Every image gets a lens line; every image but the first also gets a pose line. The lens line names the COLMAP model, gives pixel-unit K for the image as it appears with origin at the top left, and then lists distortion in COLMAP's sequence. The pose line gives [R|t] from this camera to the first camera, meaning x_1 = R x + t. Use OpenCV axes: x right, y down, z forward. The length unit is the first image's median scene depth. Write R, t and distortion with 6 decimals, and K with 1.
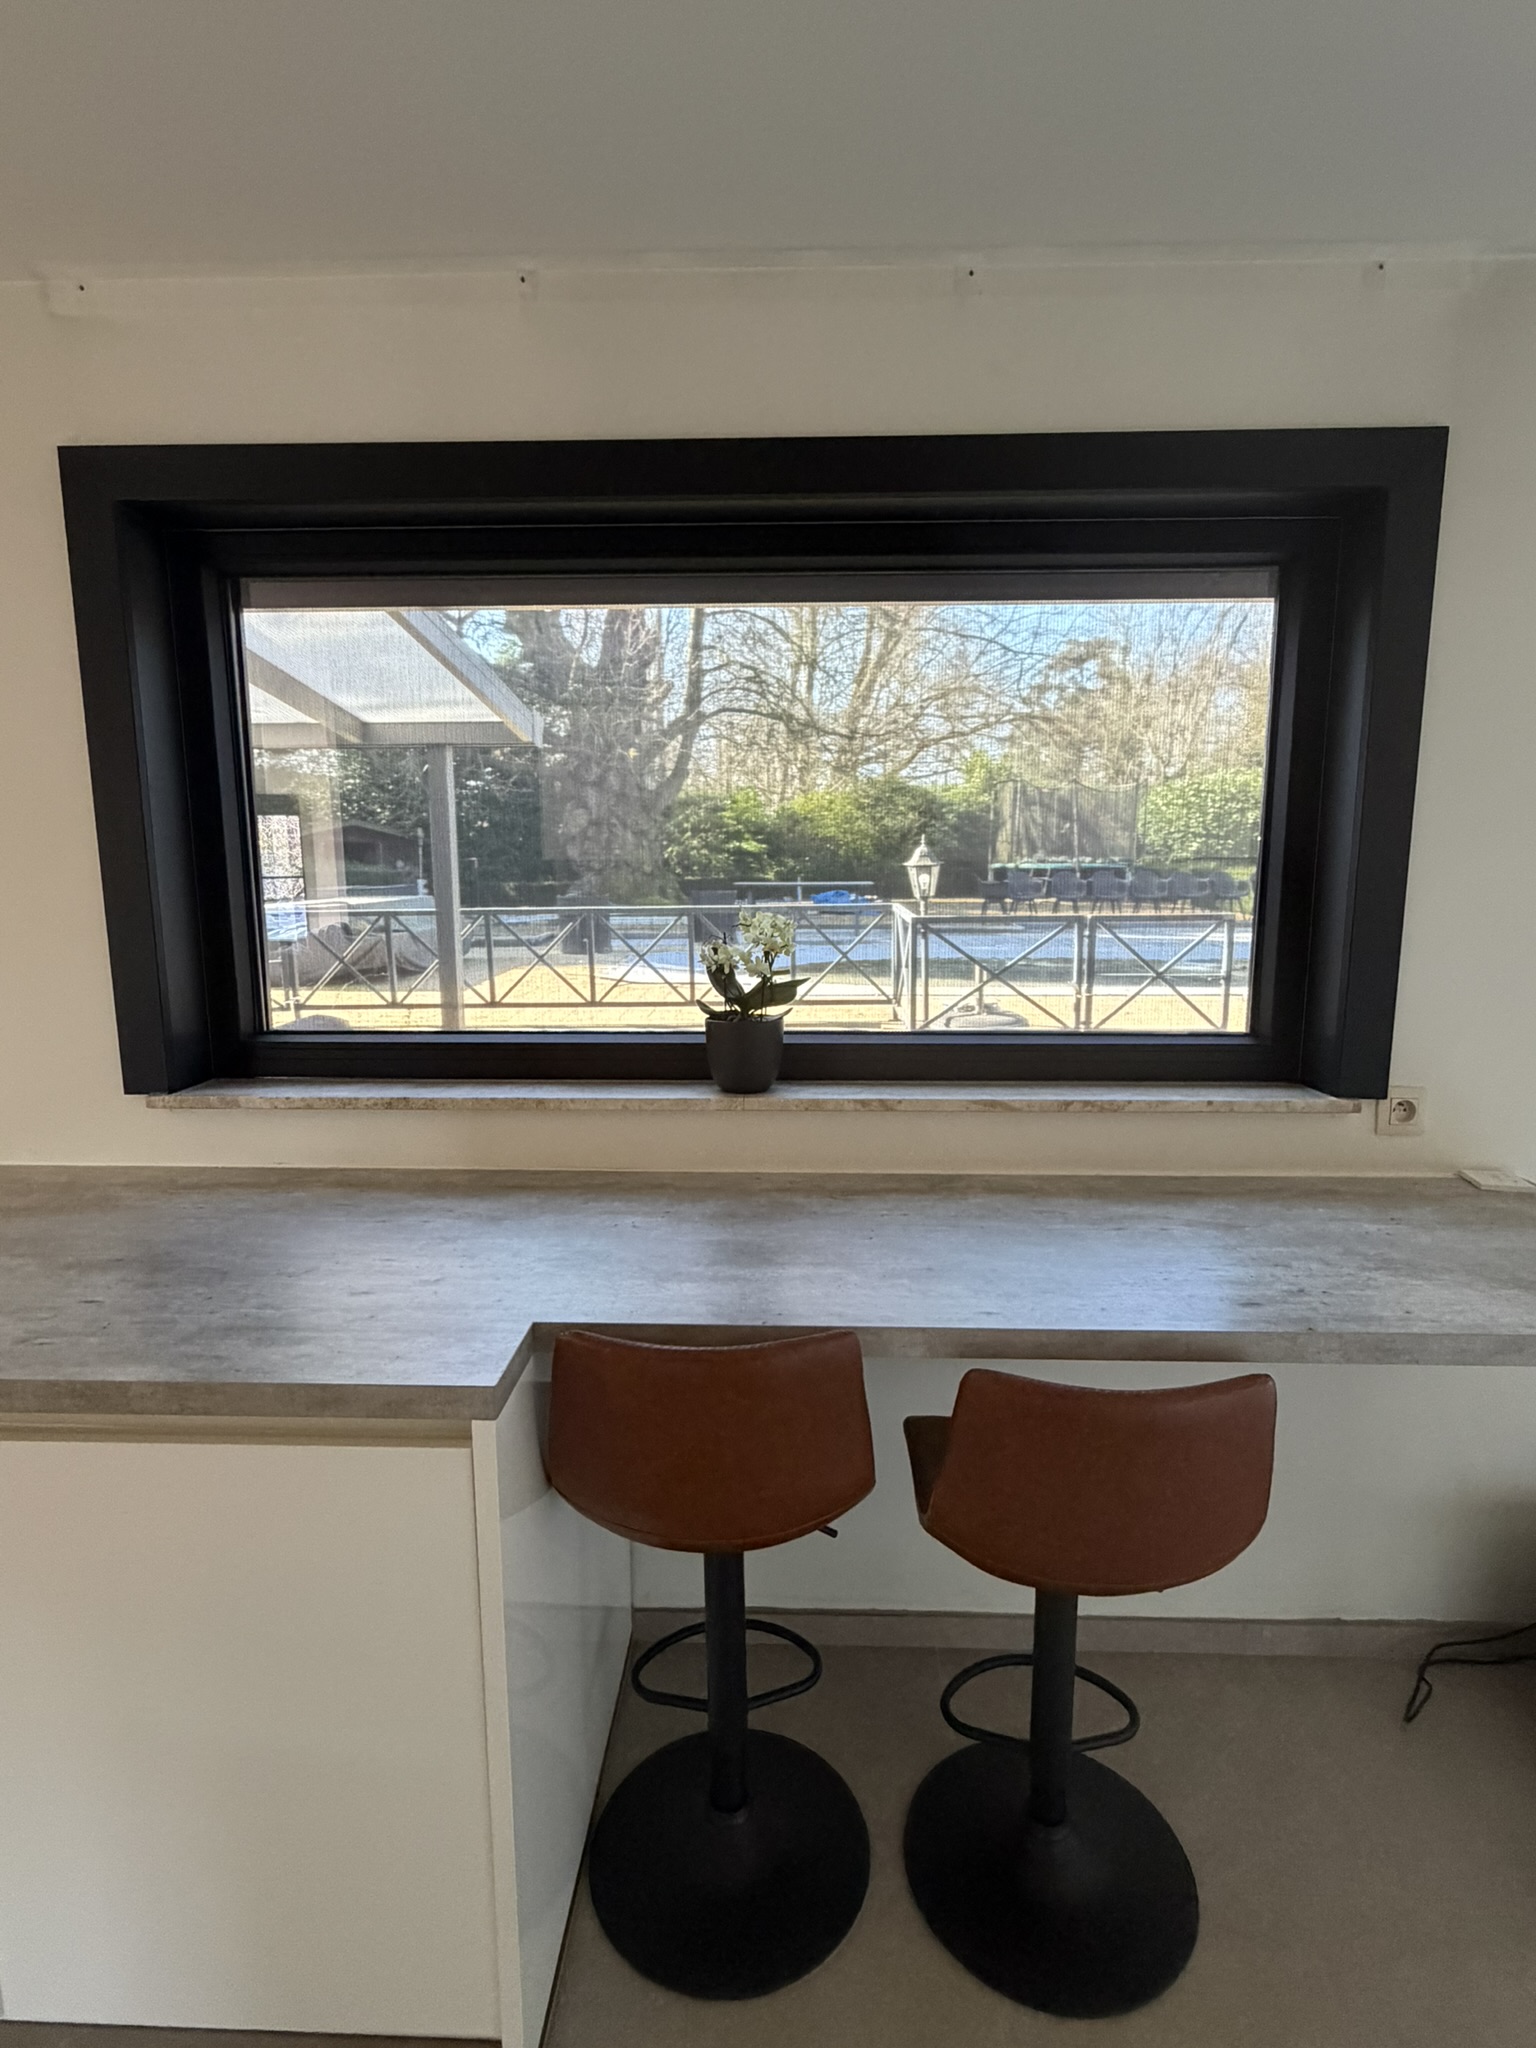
lens RADIAL K [[952.9, 0, 766.9], [0, 952.9, 1026.3], [0, 0, 1]] dist [0.004991, 0.000117]
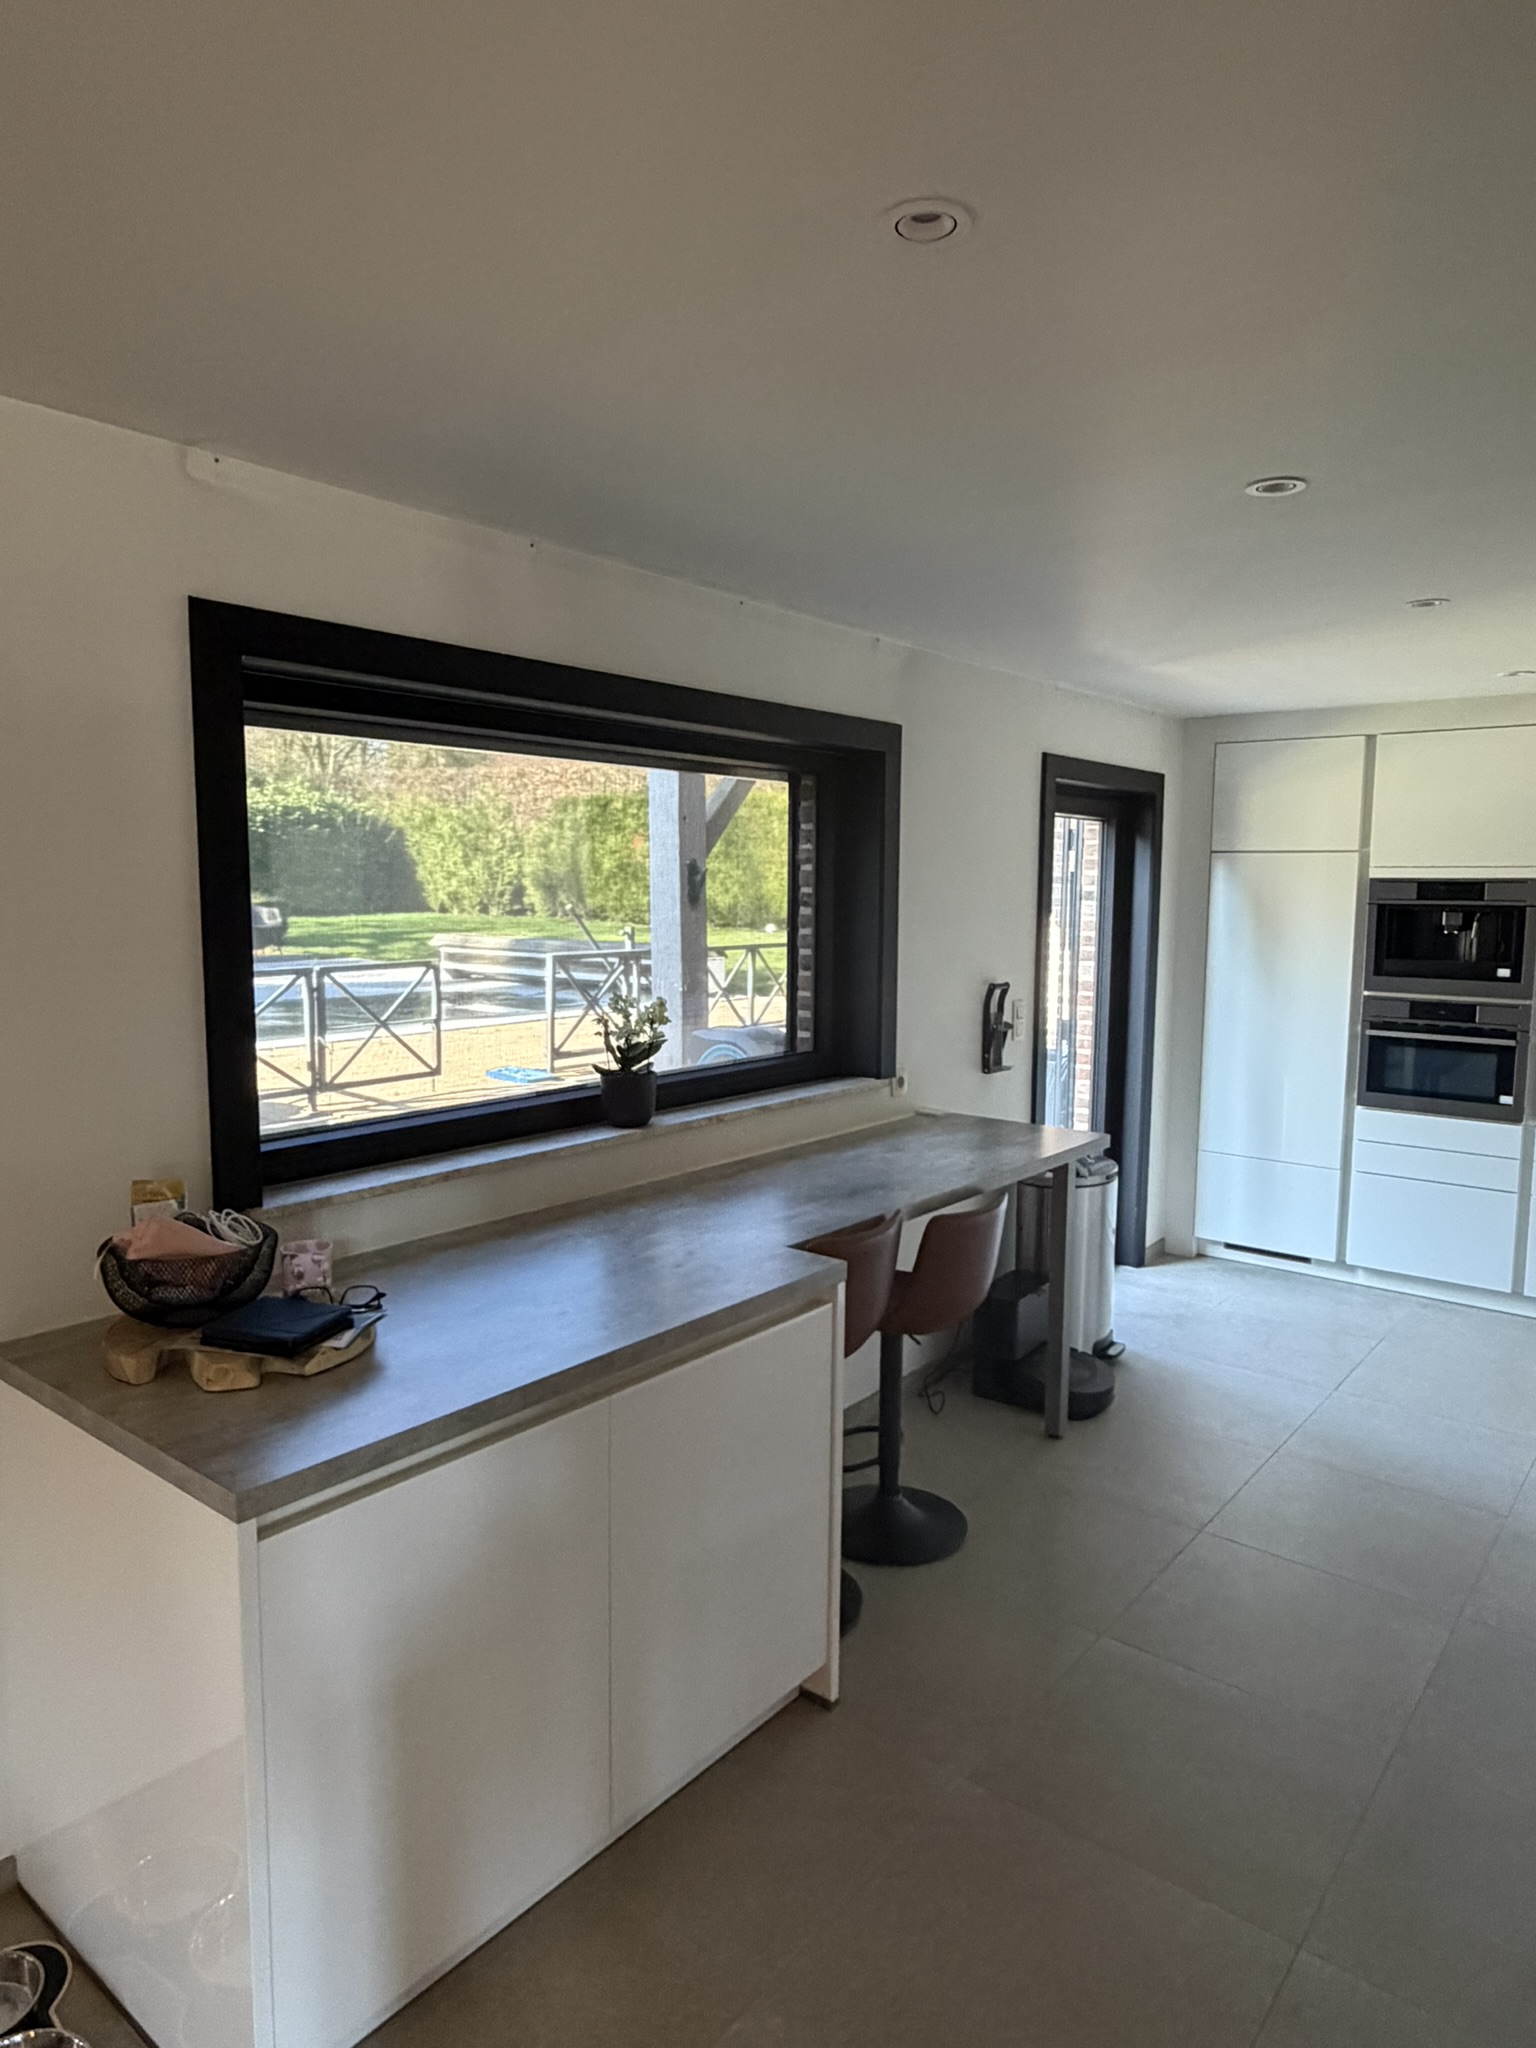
lens RADIAL K [[1303.4, 0, 768.2], [0, 1303.4, 1021.8], [0, 0, 1]] dist [-0.000215, 0.000230]
pose [[0.601119, -0.077569, 0.795386, -1.413961], [0.118737, 0.992900, 0.007095, -0.071269], [-0.790289, 0.090177, 0.606062, -0.297051]]
